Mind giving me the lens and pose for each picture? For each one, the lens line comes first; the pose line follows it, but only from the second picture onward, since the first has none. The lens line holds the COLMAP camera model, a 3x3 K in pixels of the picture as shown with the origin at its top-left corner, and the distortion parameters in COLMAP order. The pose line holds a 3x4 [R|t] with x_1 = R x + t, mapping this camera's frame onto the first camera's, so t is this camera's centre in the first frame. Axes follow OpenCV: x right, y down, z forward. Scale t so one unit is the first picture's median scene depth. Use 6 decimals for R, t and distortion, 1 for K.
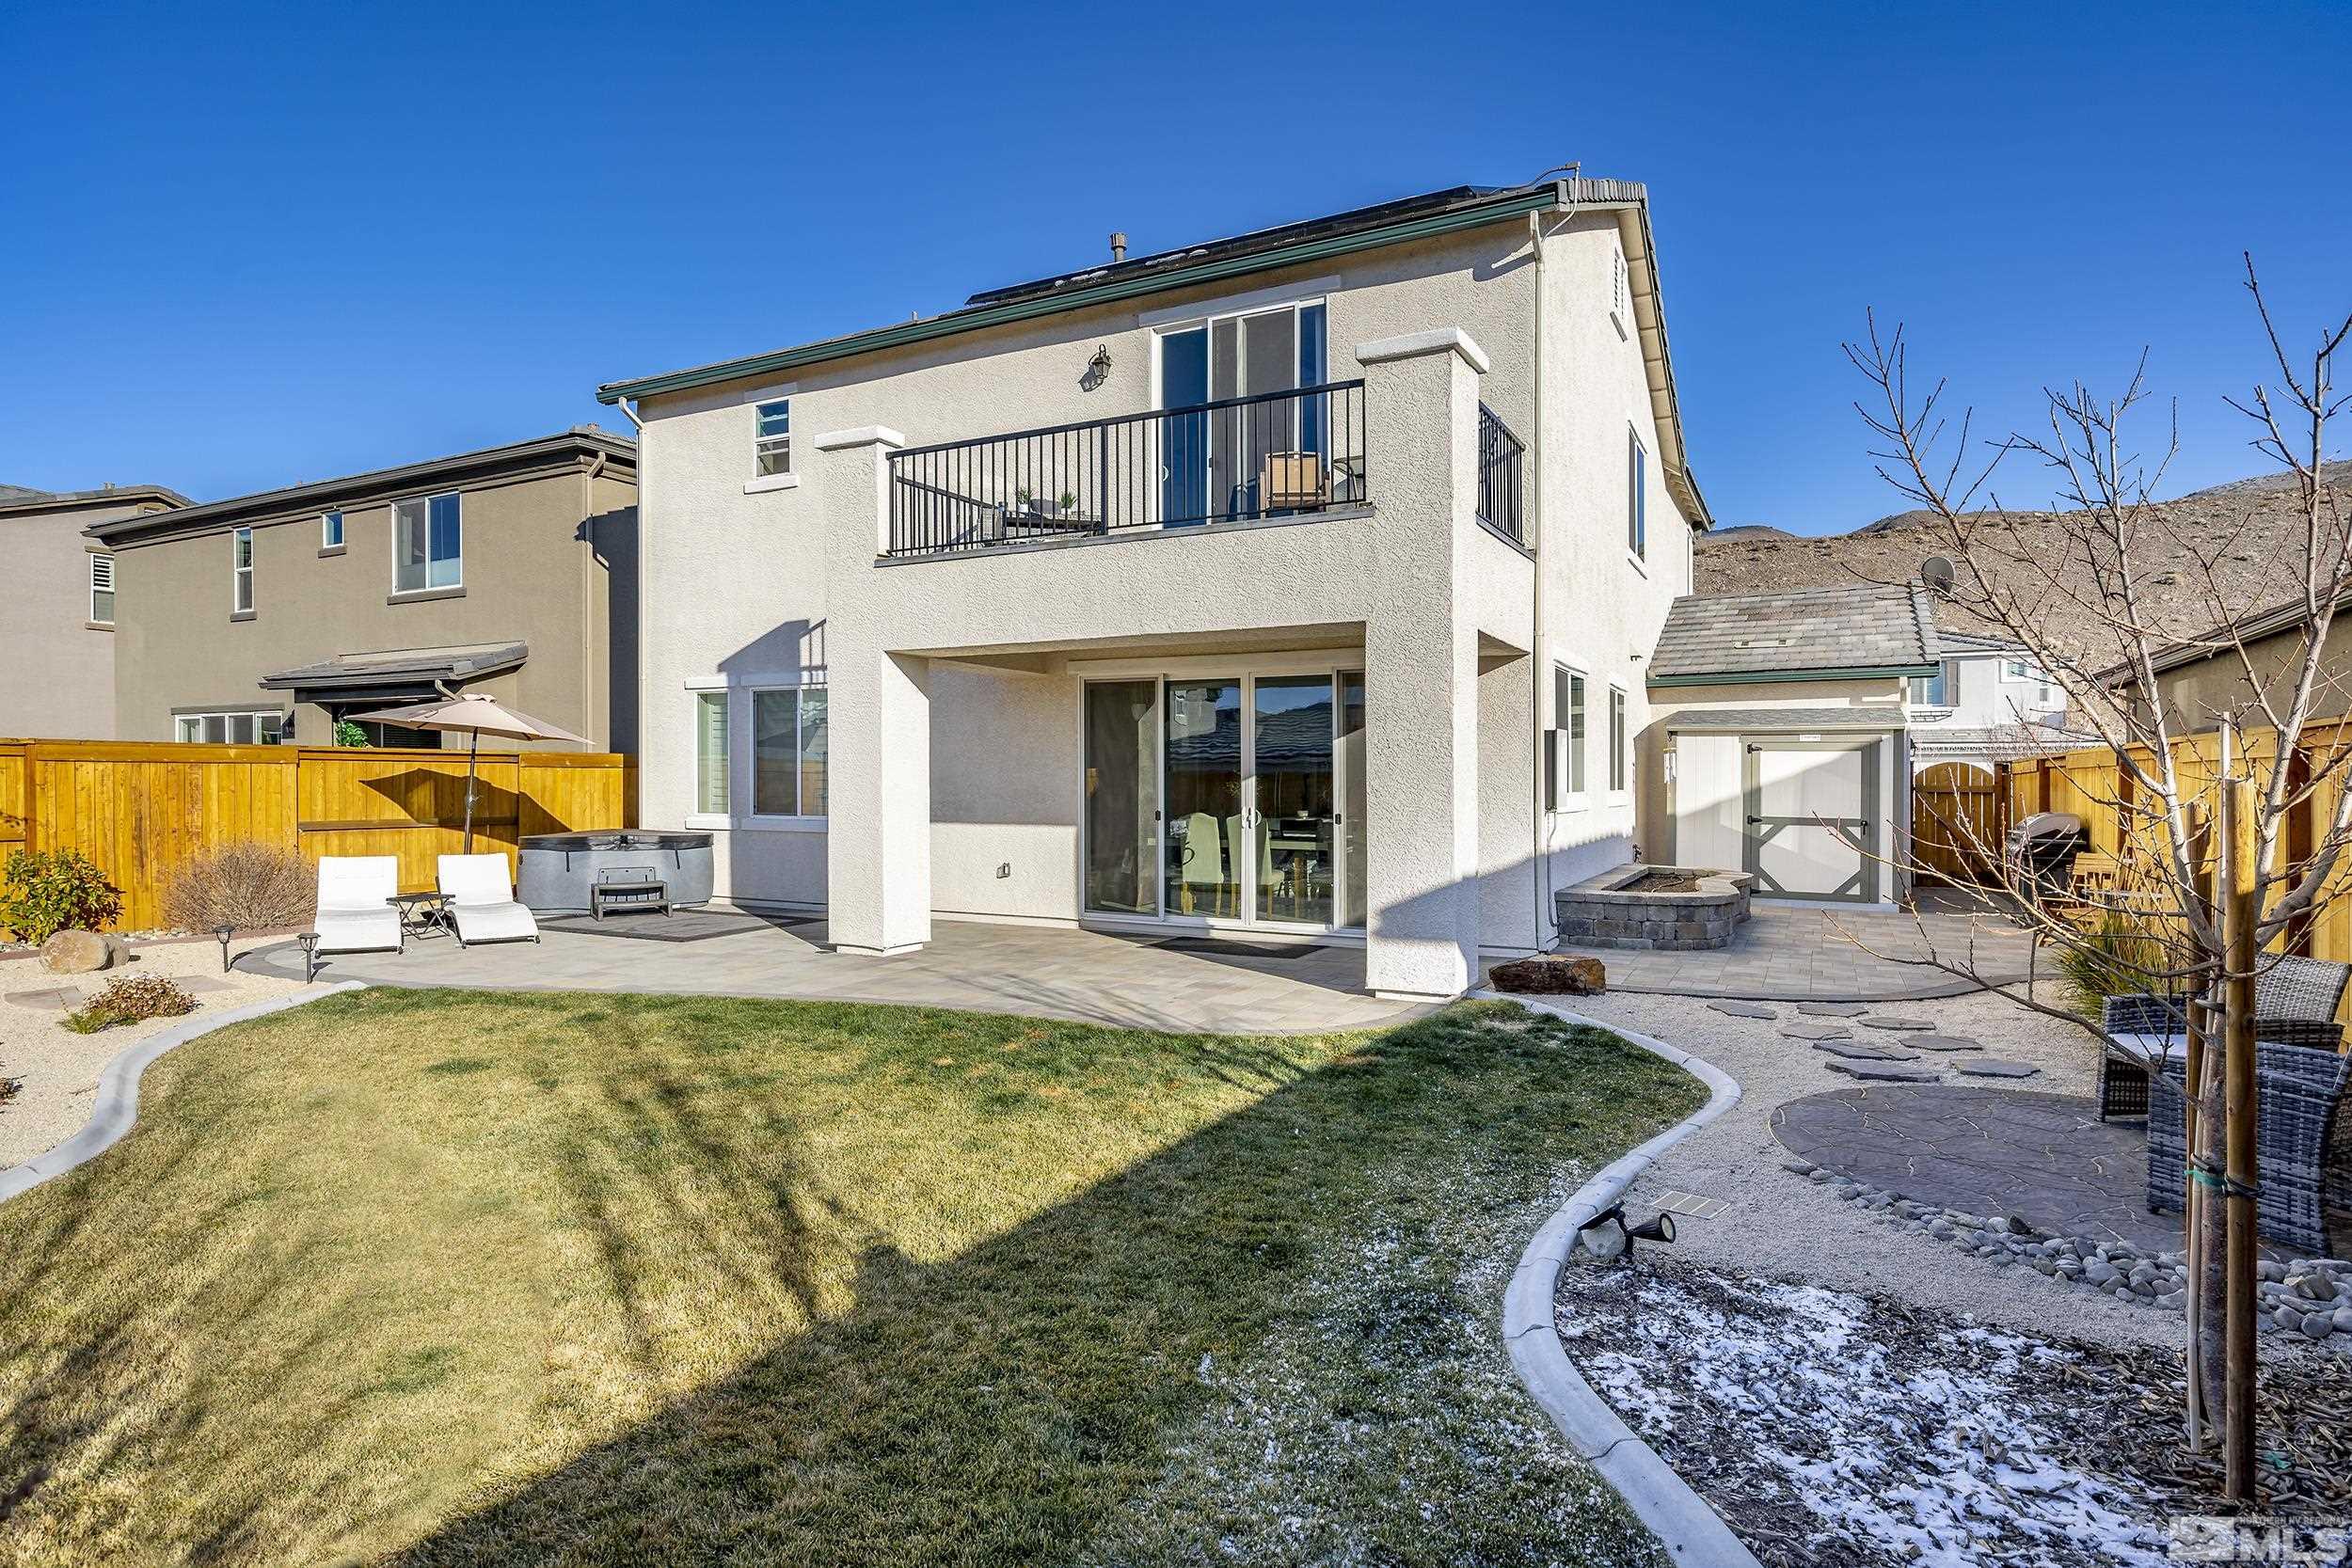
lens RADIAL K [[1232.3, 0, 1175.0], [0, 1232.3, 802.9], [0, 0, 1]] dist [0.000338, 0.000403]
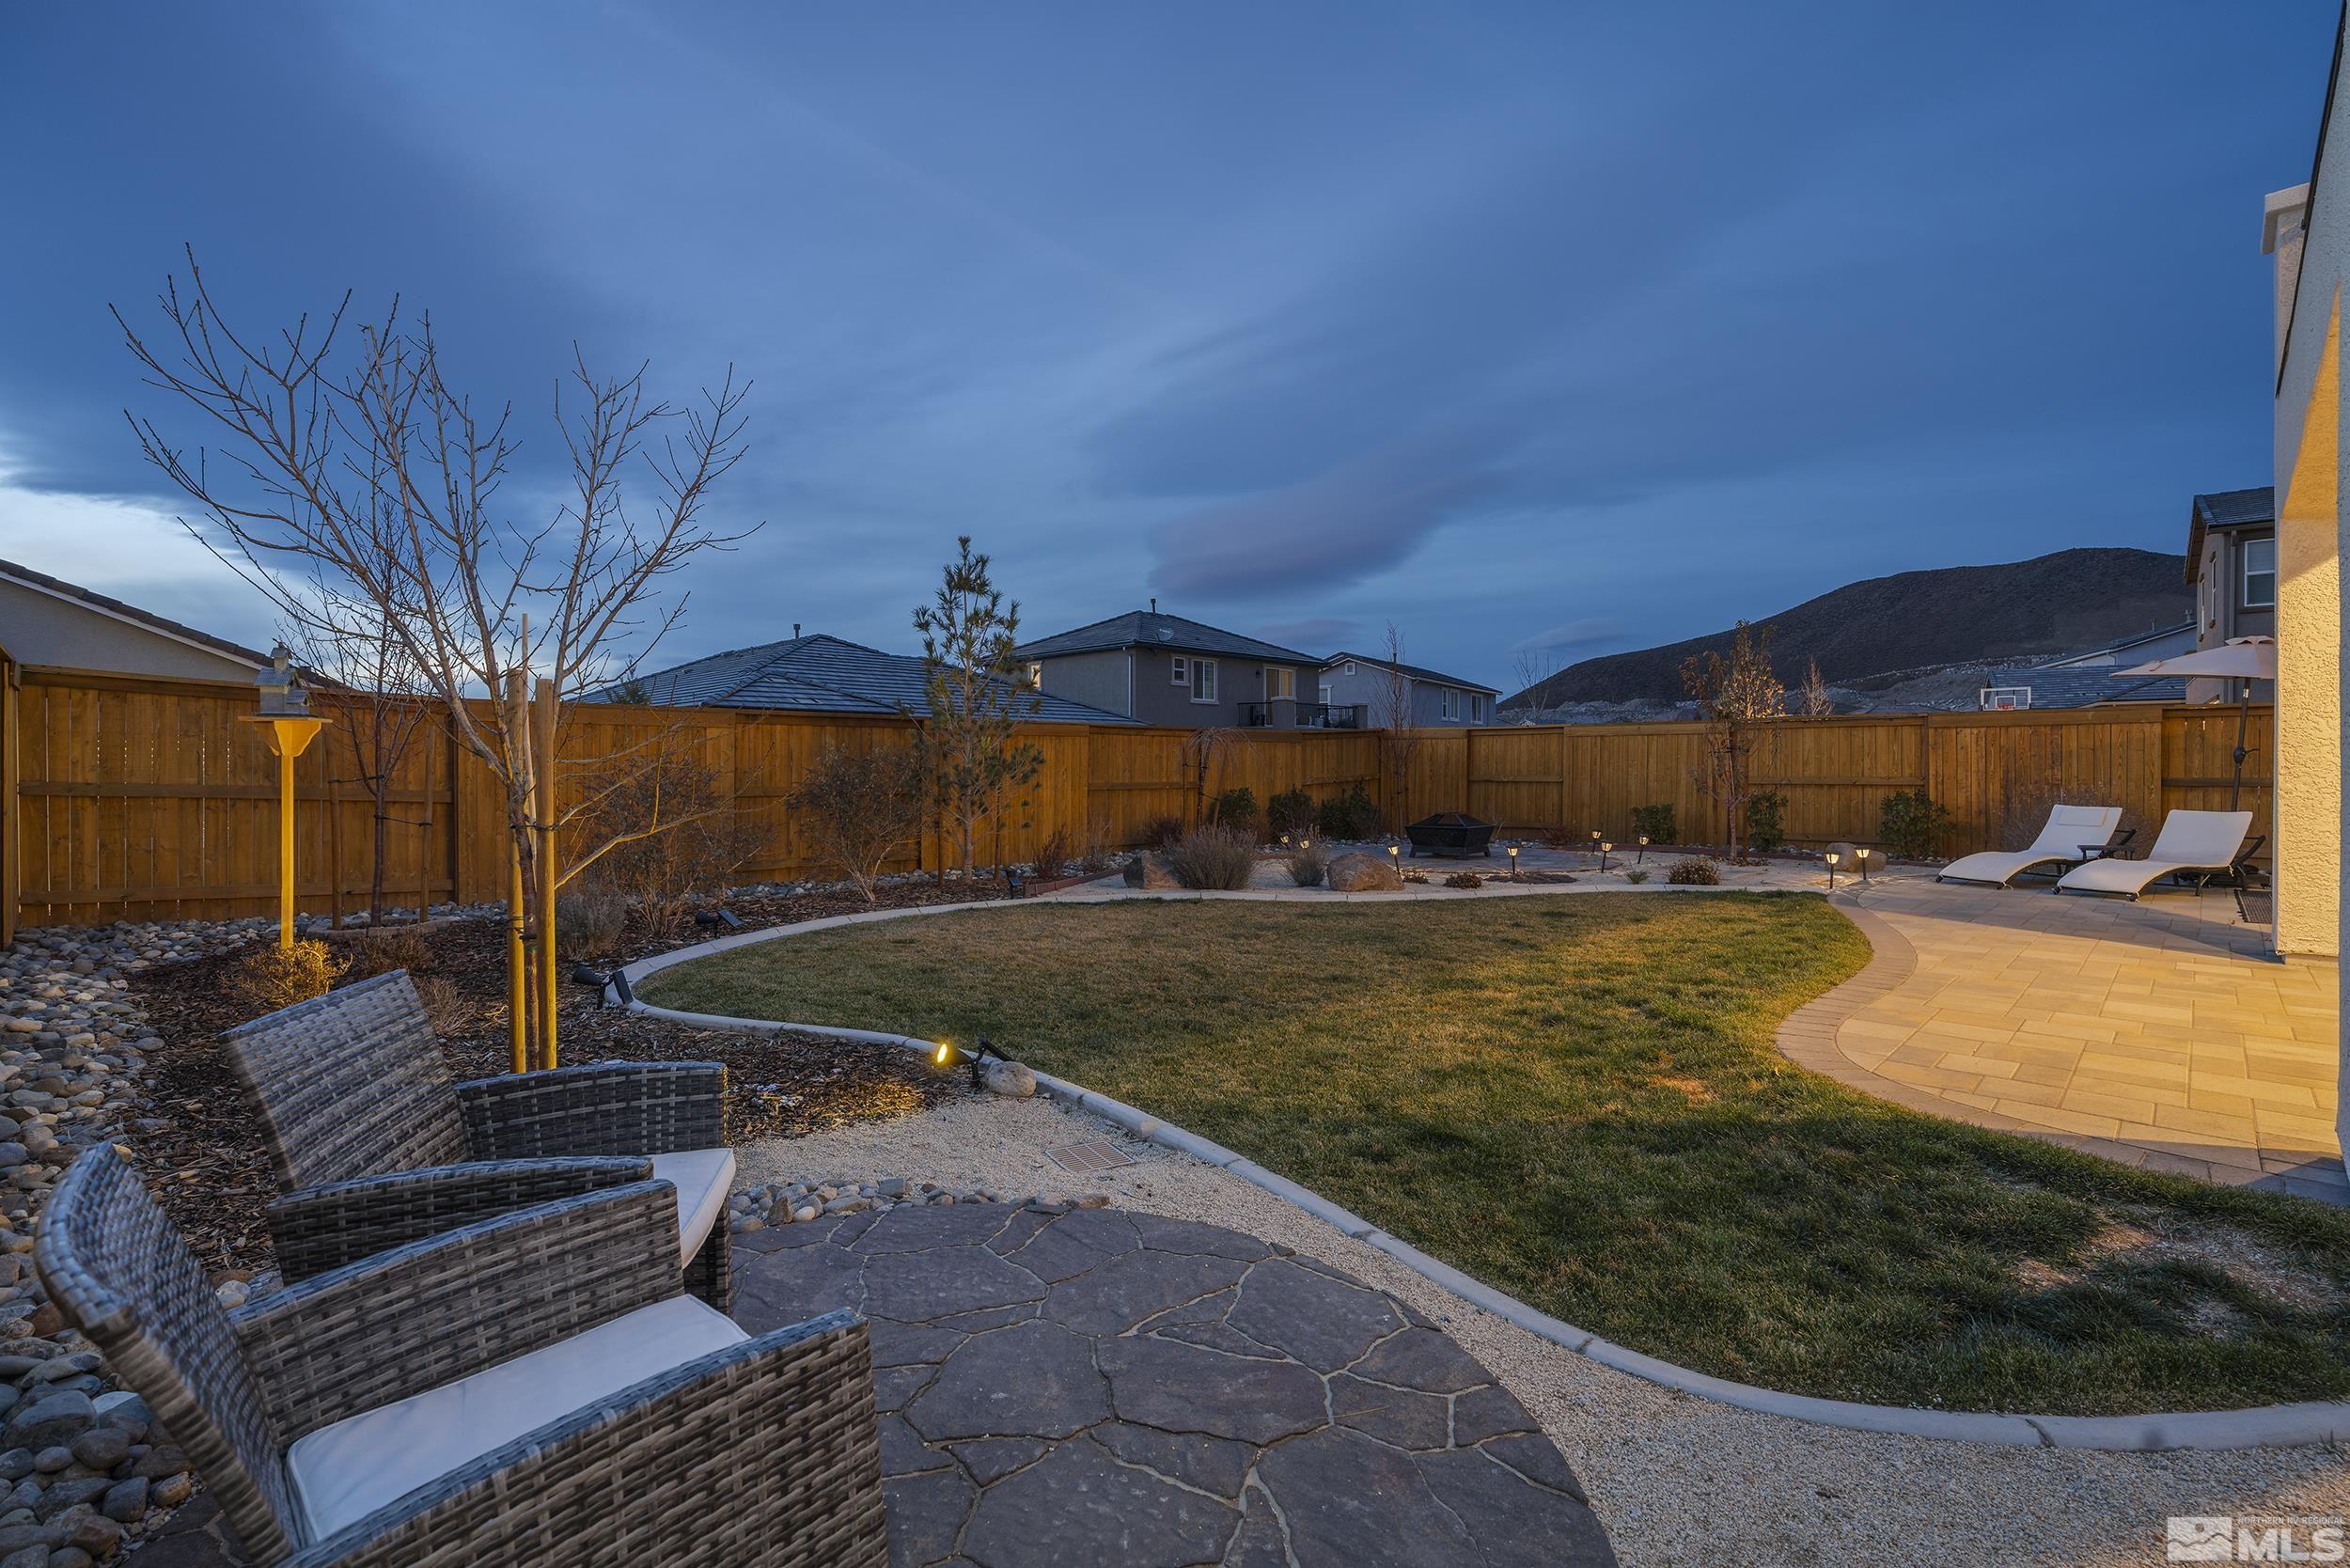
lens RADIAL K [[1070.5, 0, 1166.2], [0, 1070.5, 777.6], [0, 0, 1]] dist [-0.015134, -0.000127]
pose [[-0.299034, 0.004495, -0.954232, 0.417094], [-0.016401, 0.999817, 0.009850, 0.021316], [0.954101, 0.018596, -0.298906, 0.467104]]
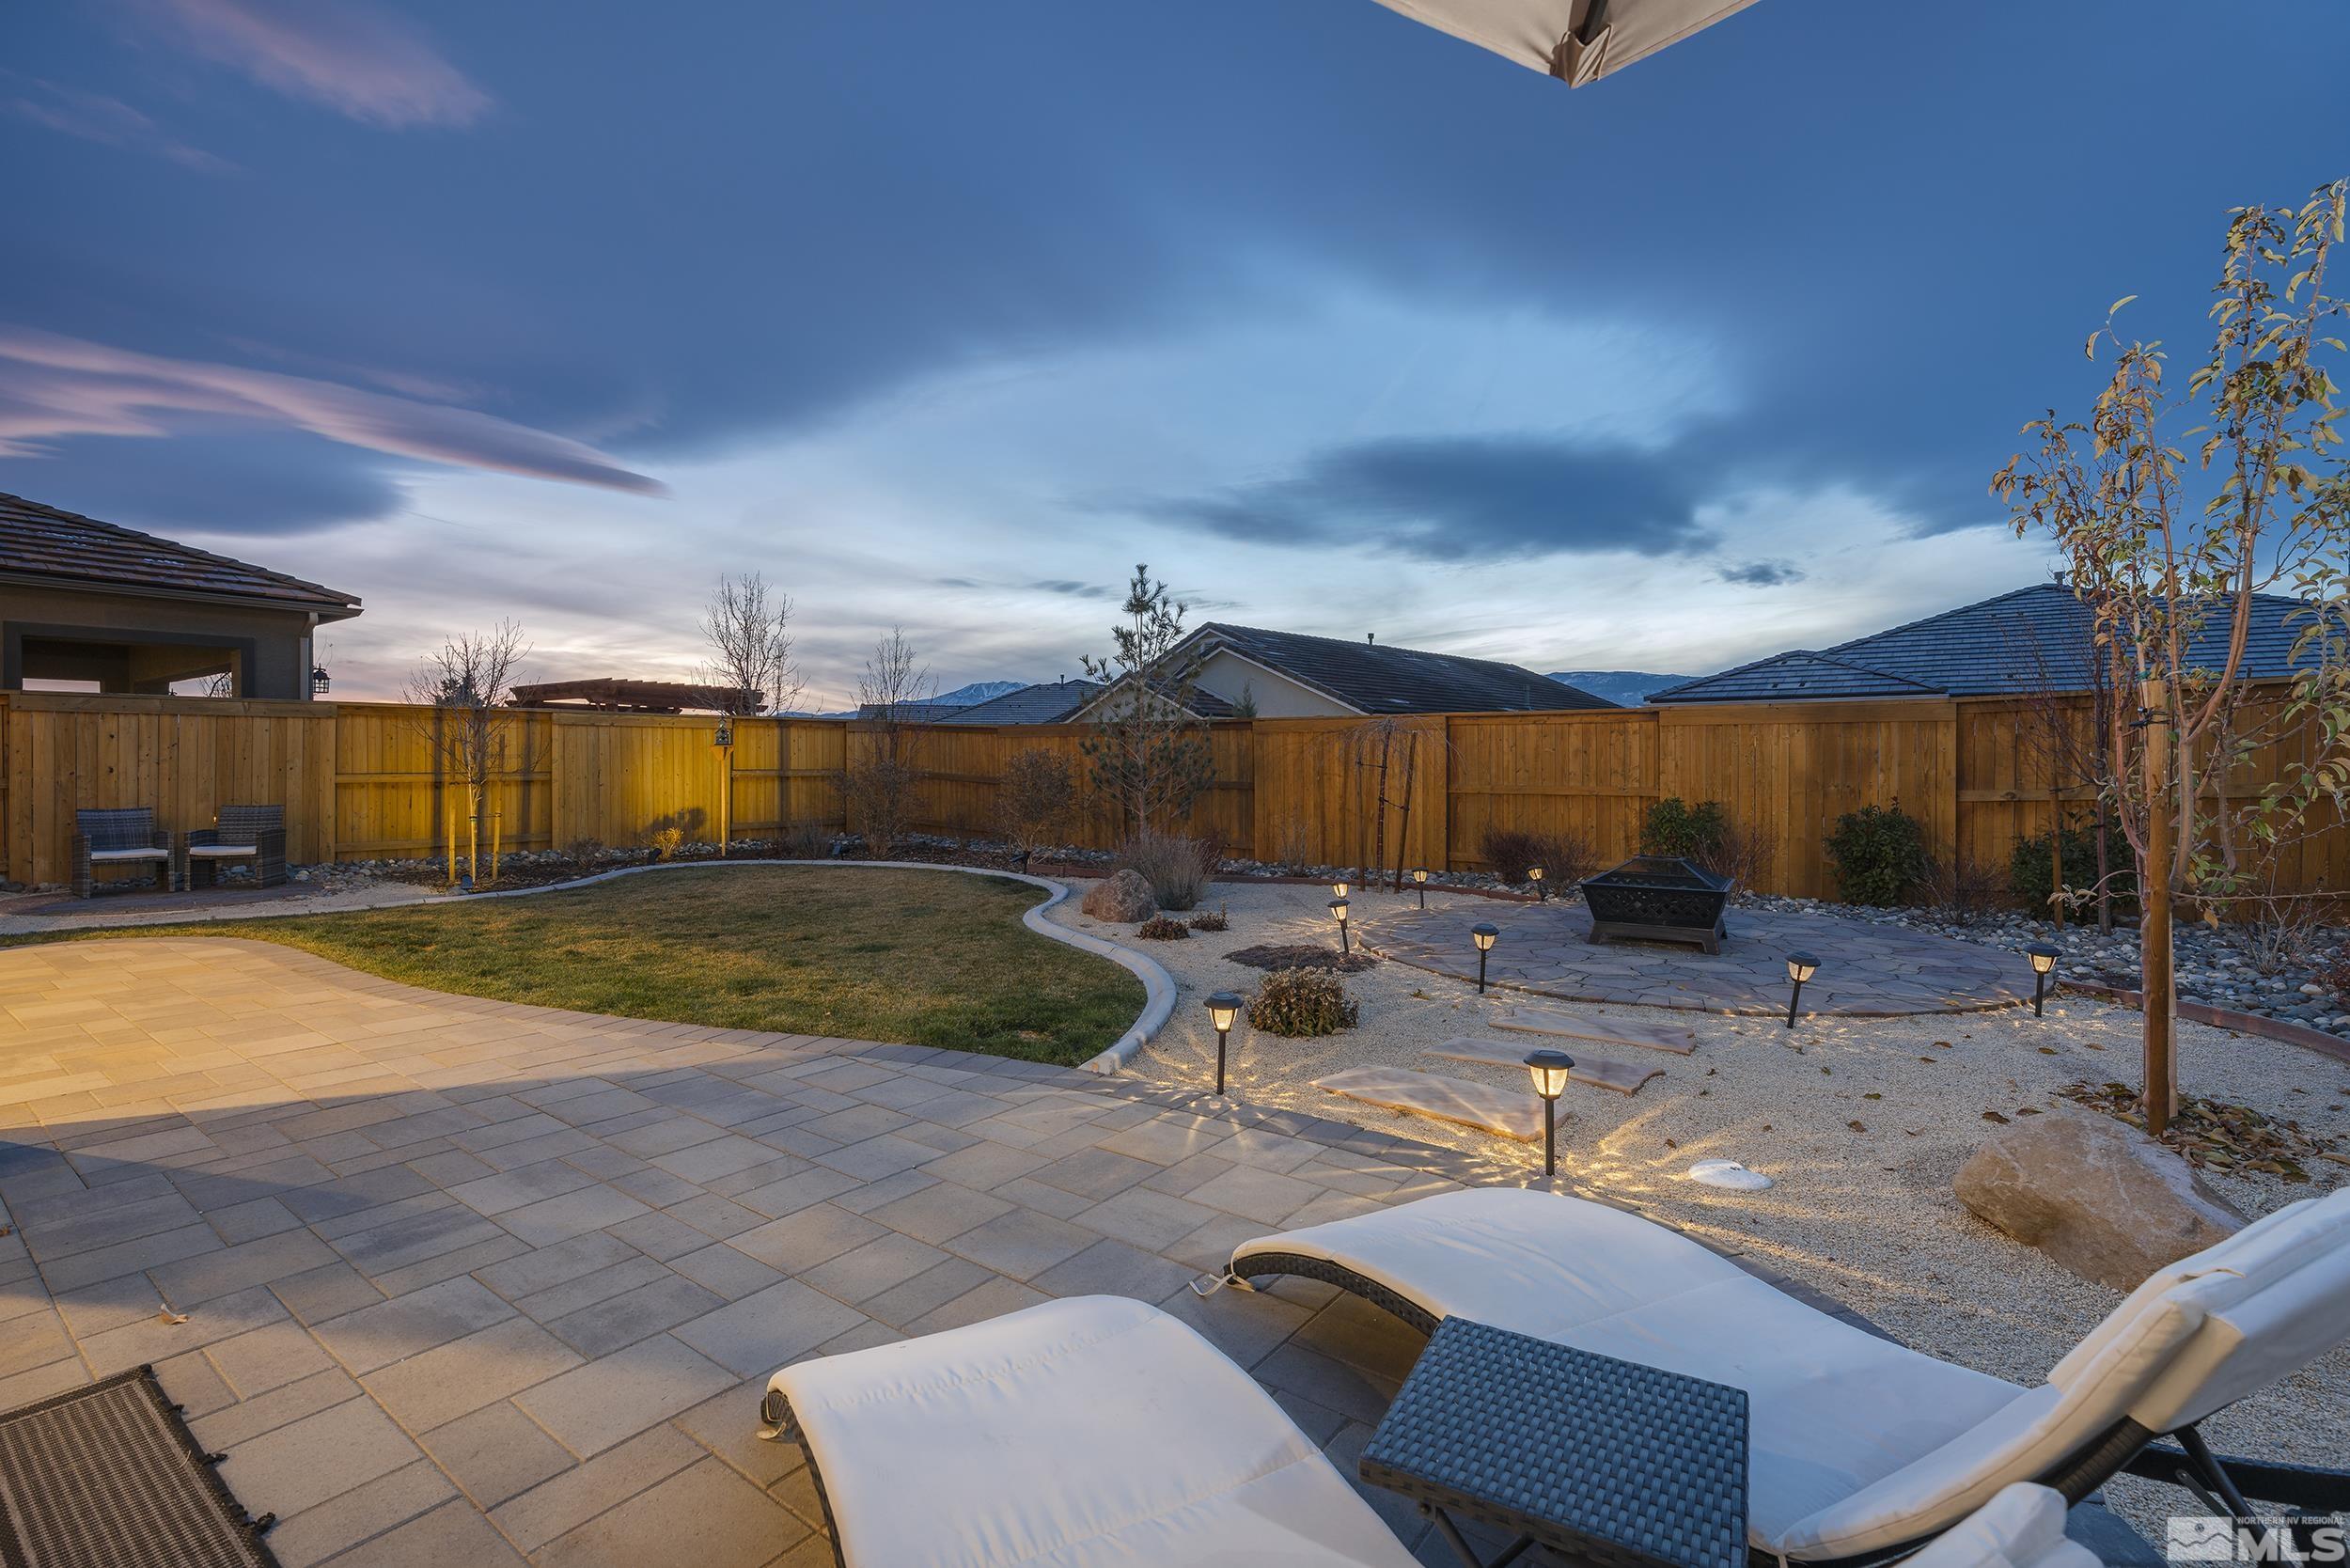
lens RADIAL K [[1070.5, 0, 1166.2], [0, 1070.5, 777.6], [0, 0, 1]] dist [-0.015134, -0.000127]
pose [[-0.987201, -0.007060, 0.159324, -0.533798], [-0.001840, 0.999457, 0.032889, 0.002392], [-0.159469, 0.032175, -0.986678, 1.024922]]
